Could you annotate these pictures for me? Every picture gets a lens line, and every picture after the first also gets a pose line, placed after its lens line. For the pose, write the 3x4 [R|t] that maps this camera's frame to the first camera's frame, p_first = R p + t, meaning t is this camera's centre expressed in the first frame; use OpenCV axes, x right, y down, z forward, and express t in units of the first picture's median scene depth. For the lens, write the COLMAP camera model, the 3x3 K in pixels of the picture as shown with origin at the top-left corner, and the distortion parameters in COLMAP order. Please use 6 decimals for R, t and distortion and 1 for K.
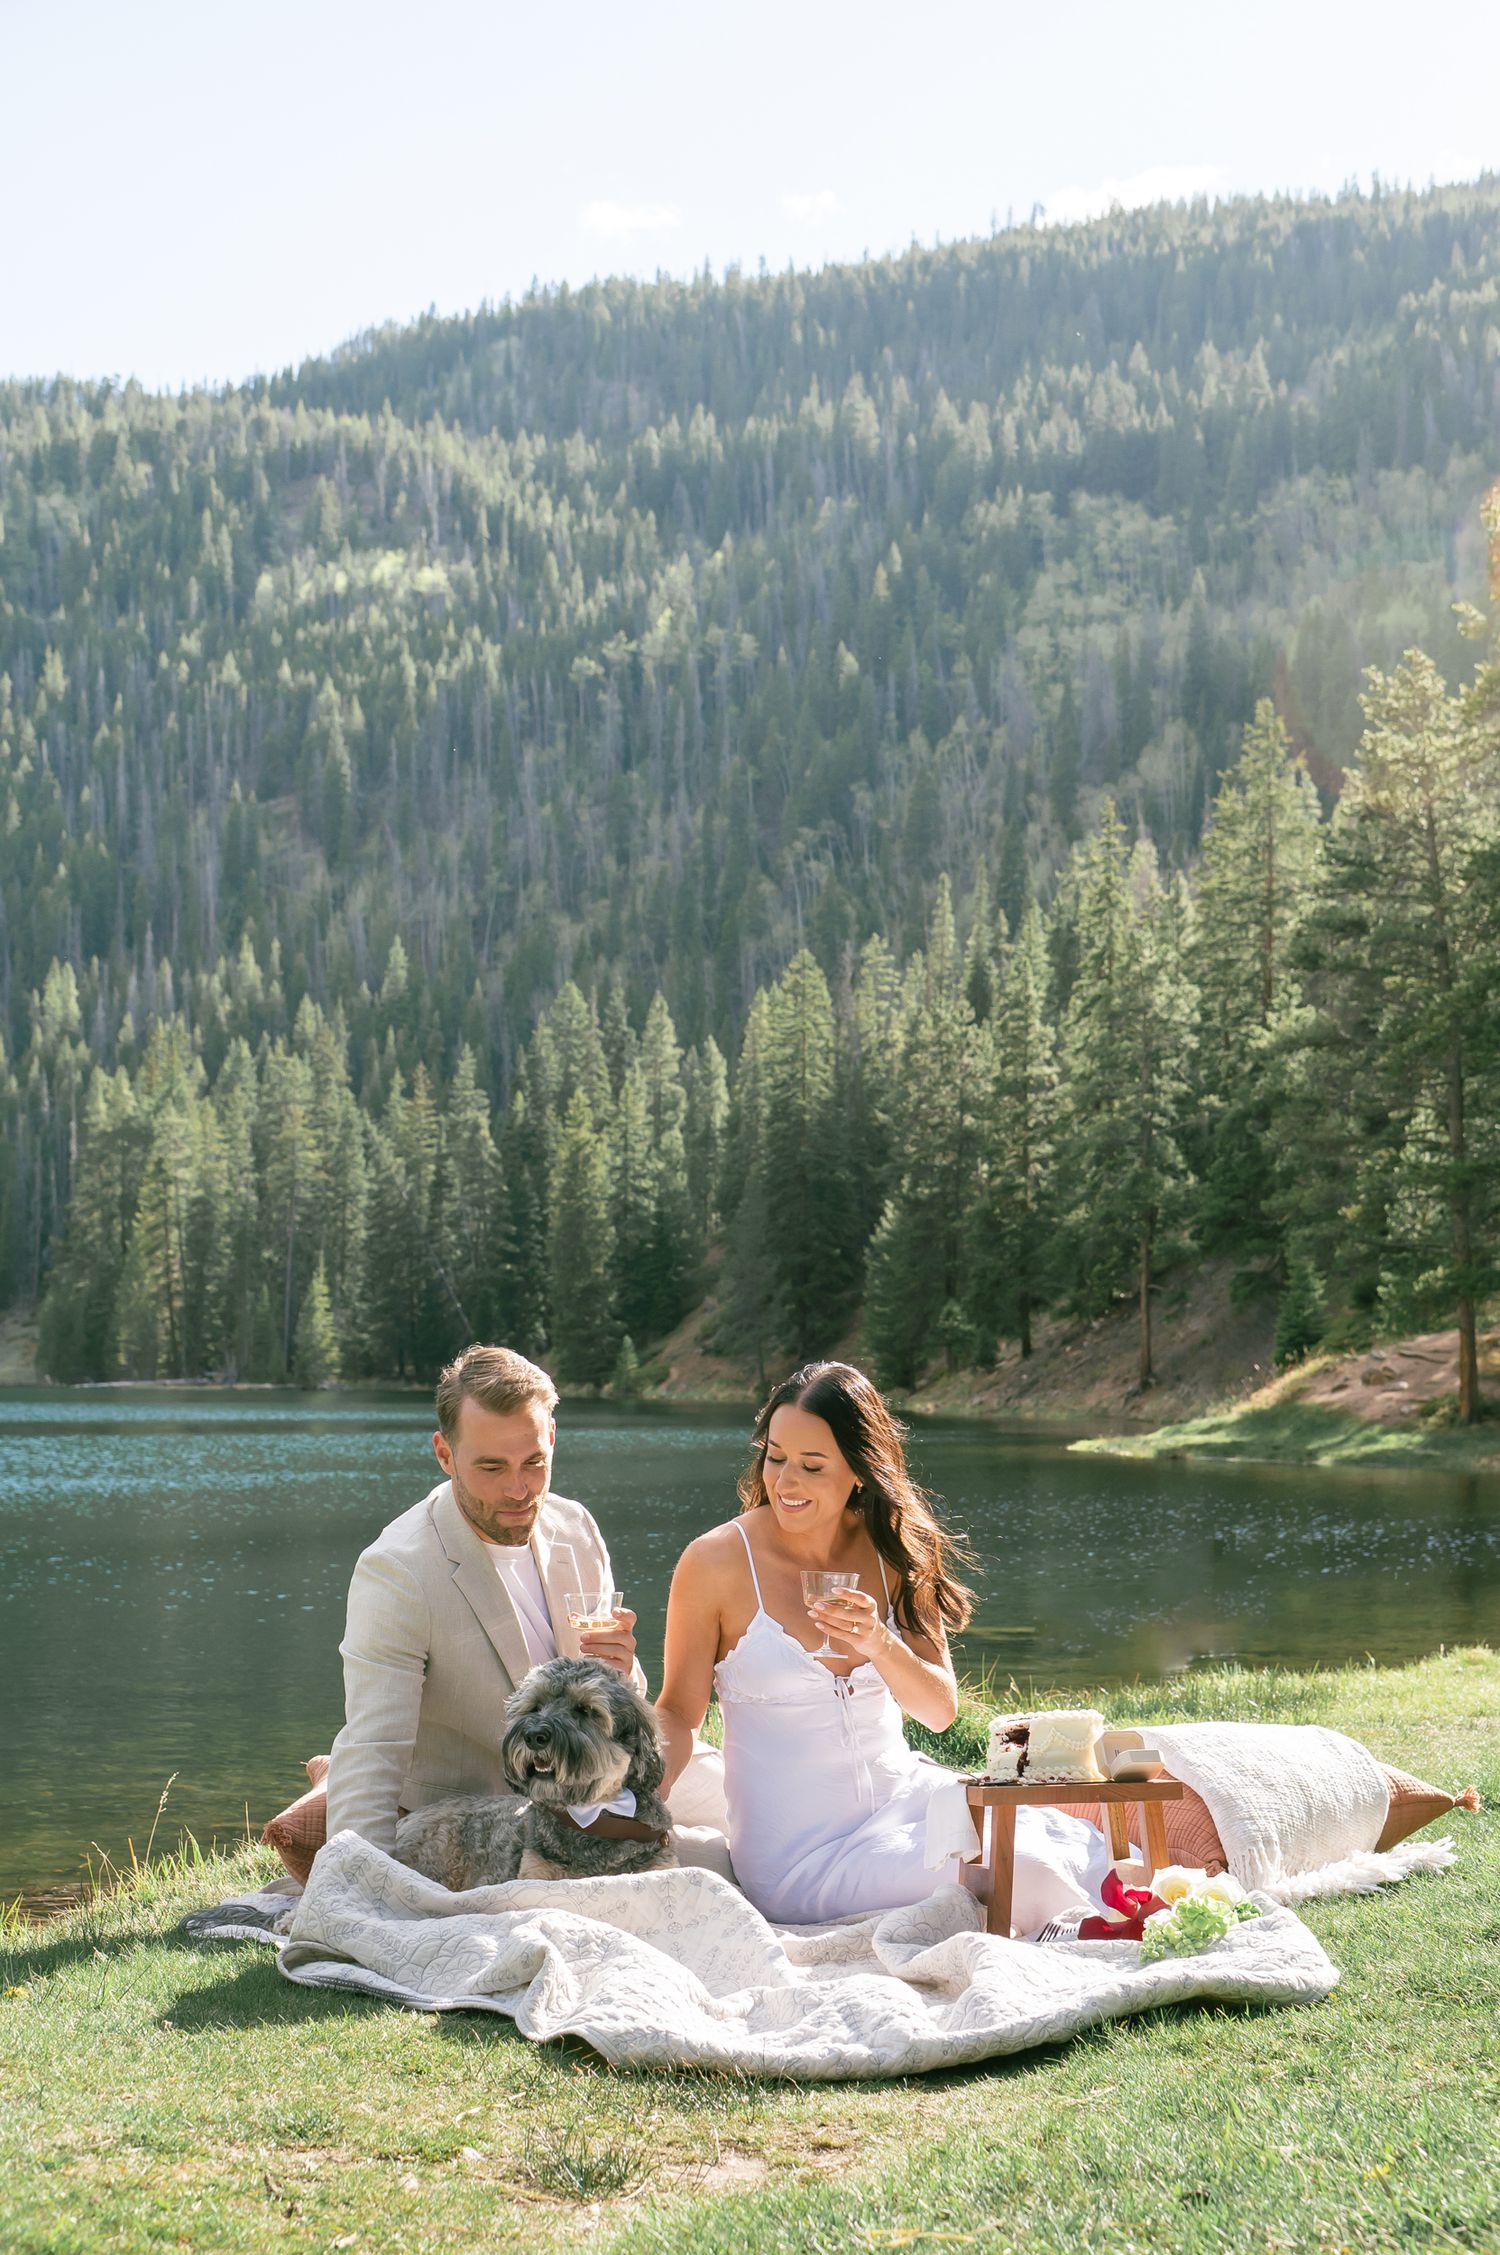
lens RADIAL K [[3200.7, 0, 761.2], [0, 3200.7, 1303.5], [0, 0, 1]] dist [-0.014523, 0.010366]
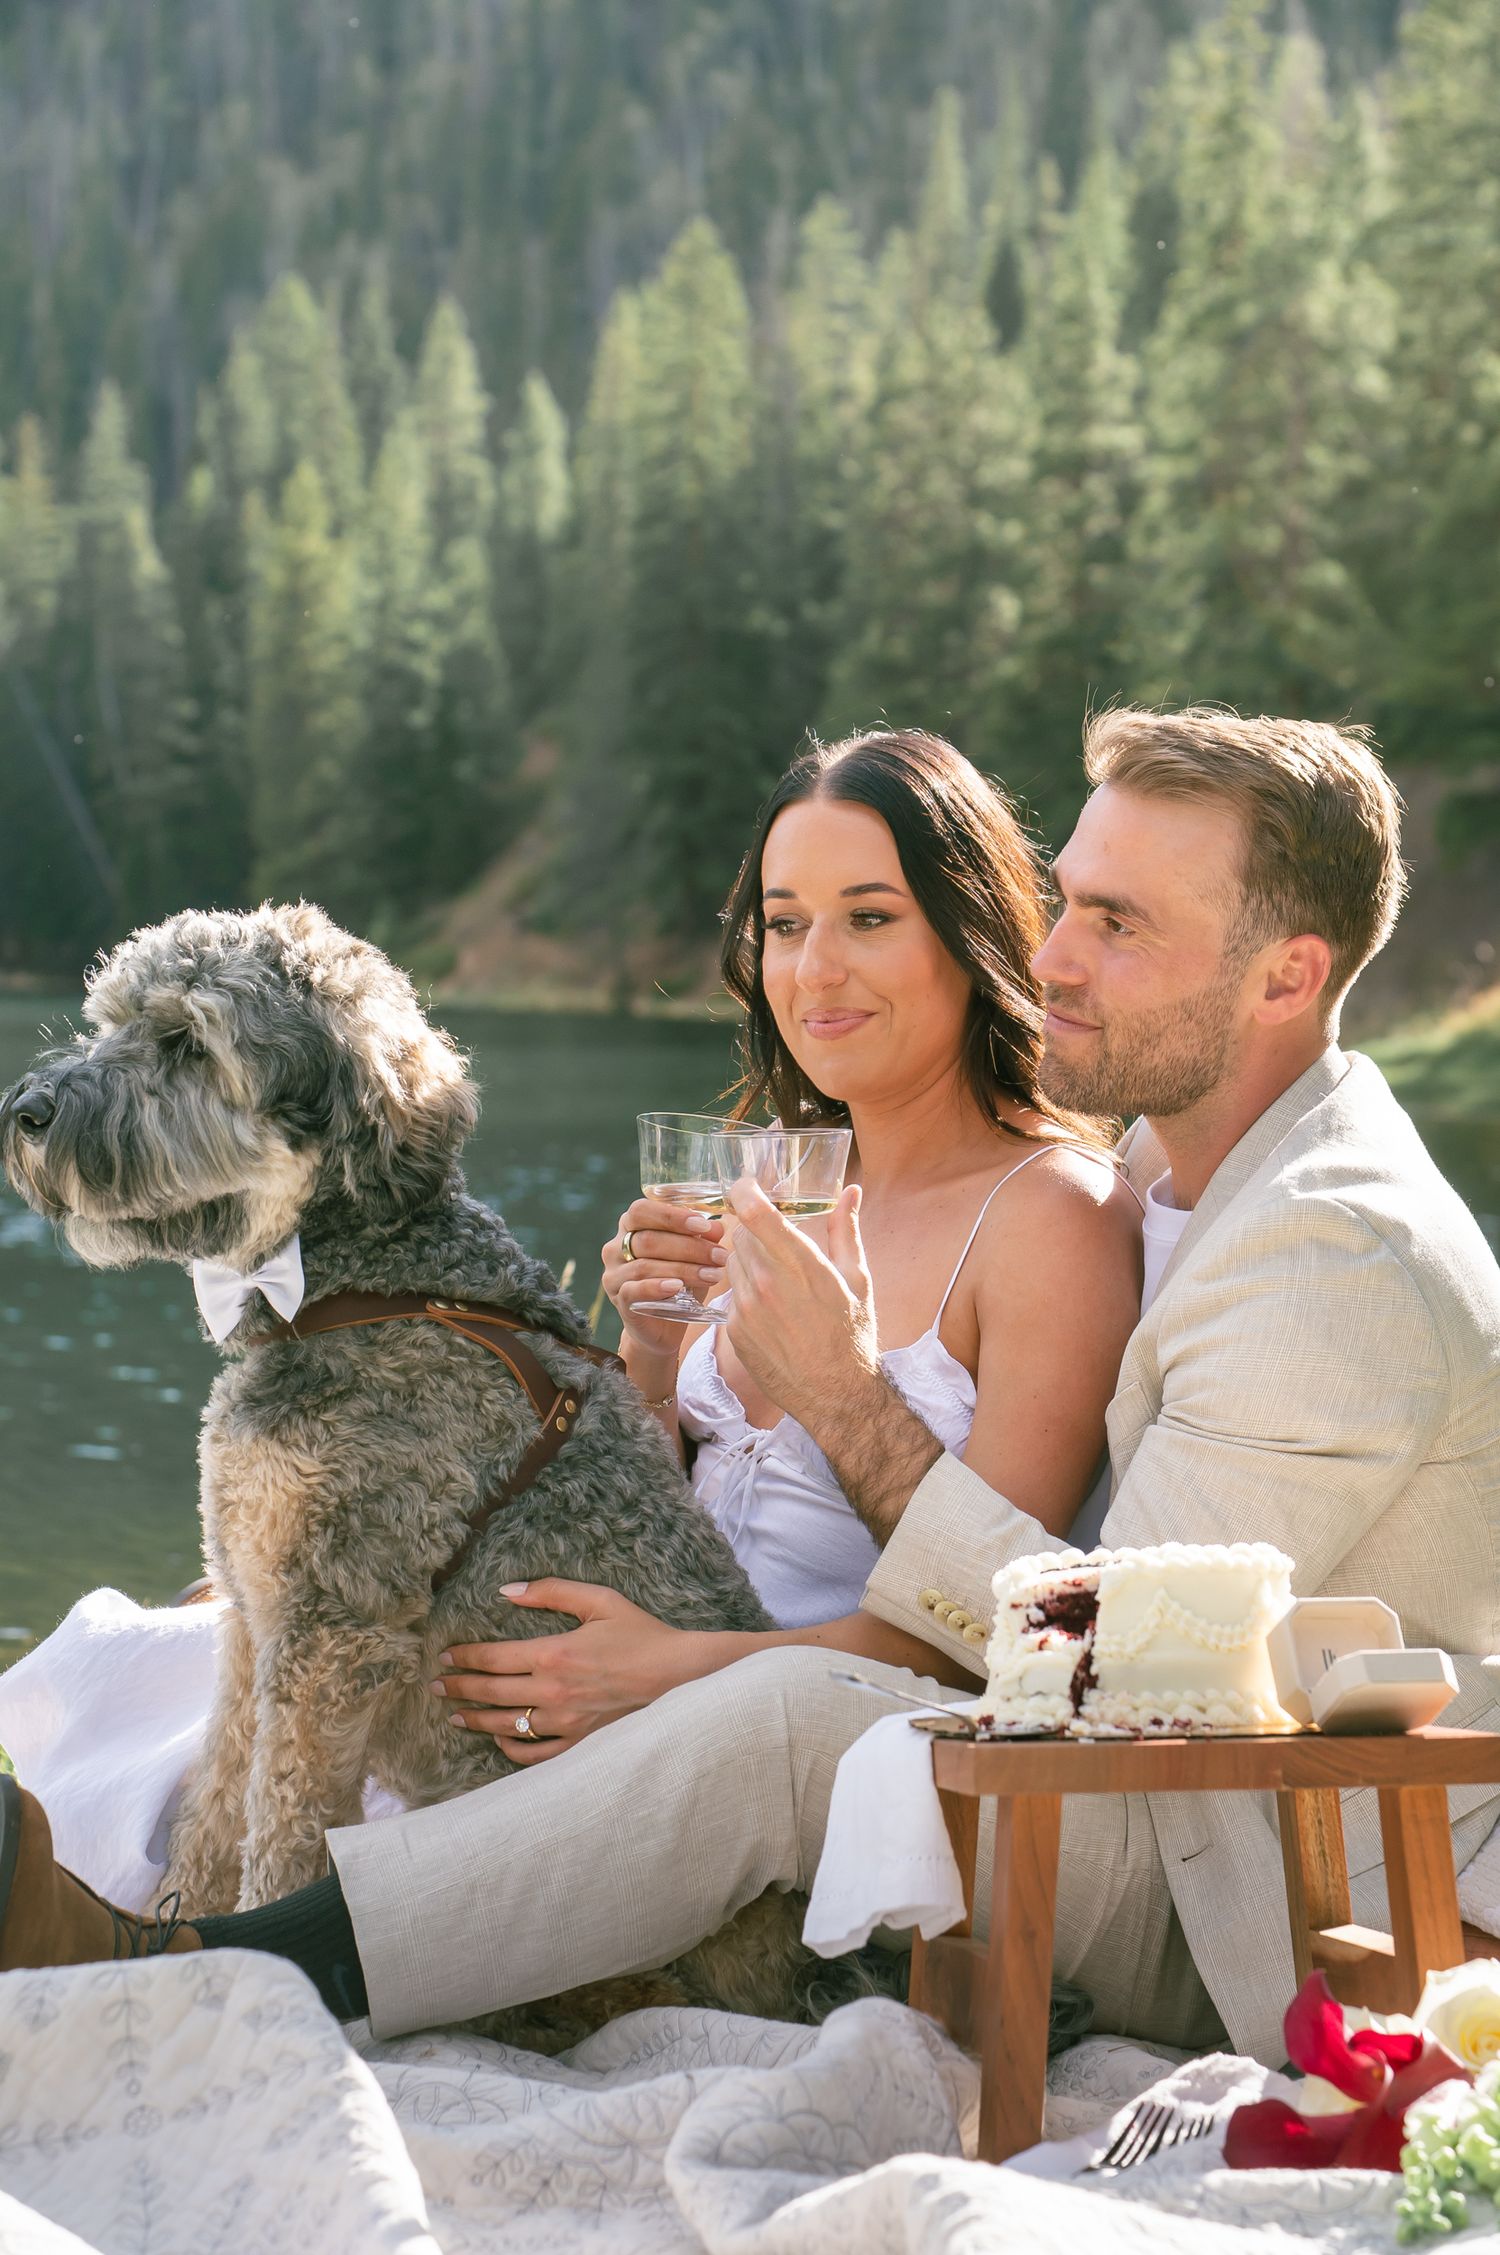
lens RADIAL K [[5483.2, 0, 747.4], [0, 5483.2, 1211.7], [0, 0, 1]] dist [0.031697, 0.661018]
pose [[0.999667, 0.010688, 0.023481, 0.000676], [-0.012207, 0.997776, 0.065523, 0.001170], [-0.022728, -0.065788, 0.997575, 0.009075]]
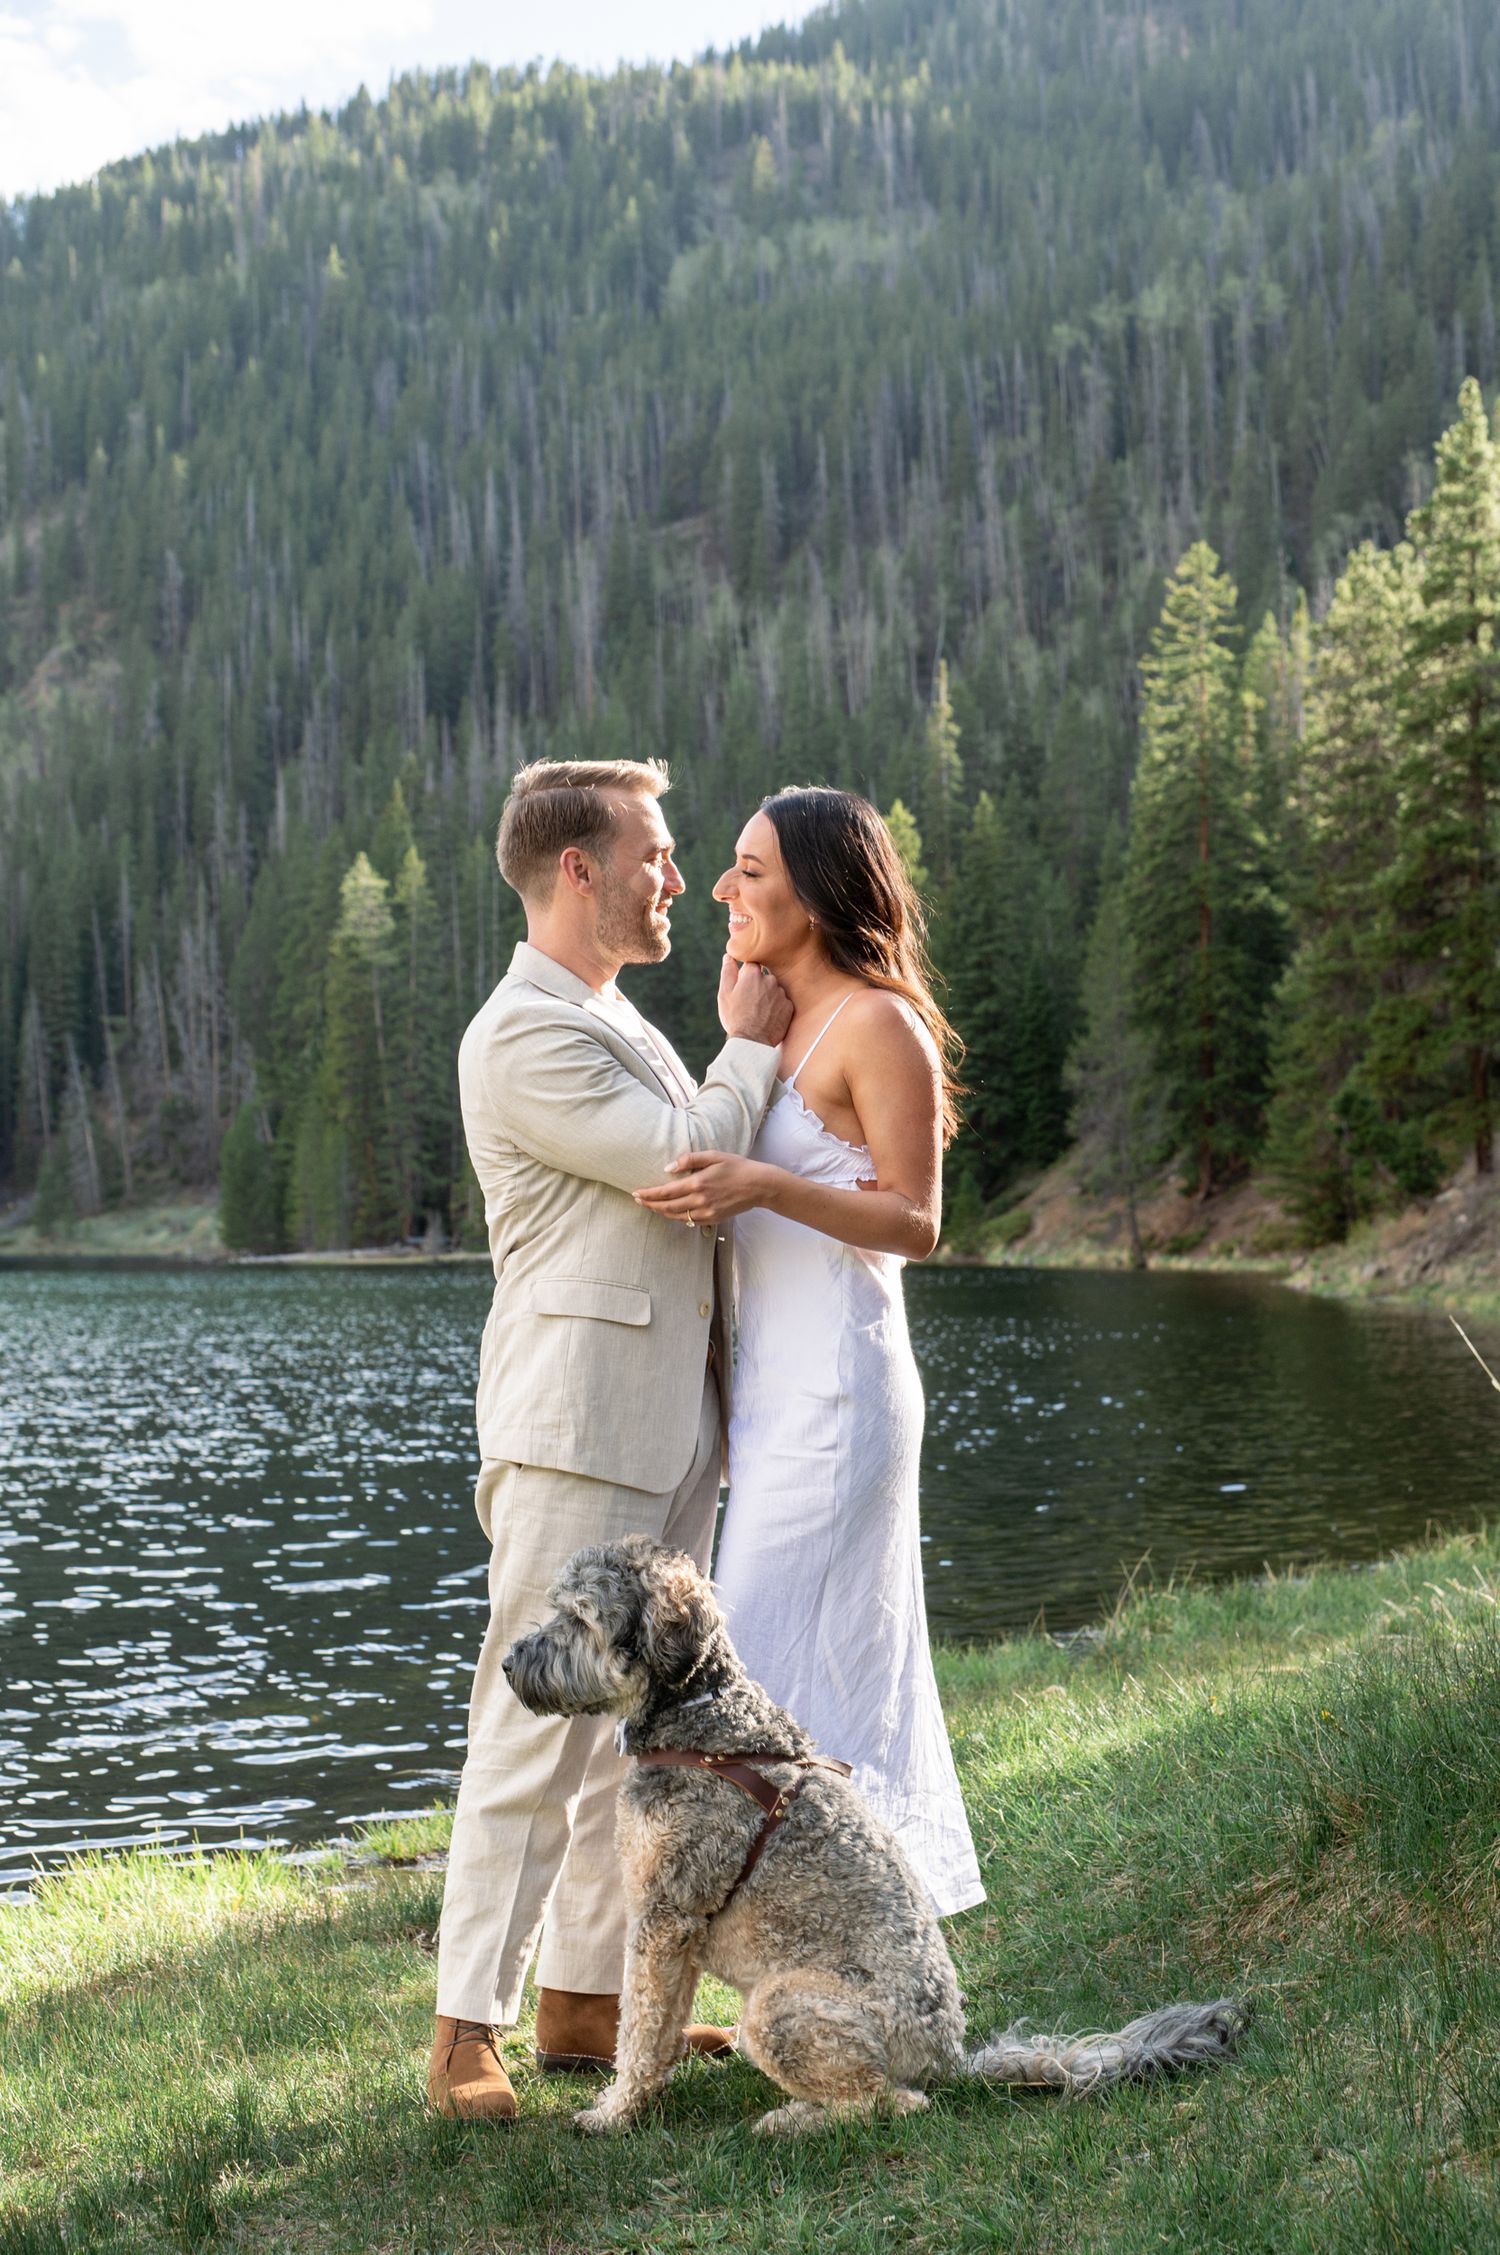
lens RADIAL K [[3552.8, 0, 849.5], [0, 3552.8, 1130.5], [0, 0, 1]] dist [0.100136, -0.012138]
pose [[0.988522, -0.026645, -0.148710, 0.040227], [0.025790, 0.999638, -0.007680, 0.006470], [0.148861, 0.003756, 0.988851, 0.260829]]
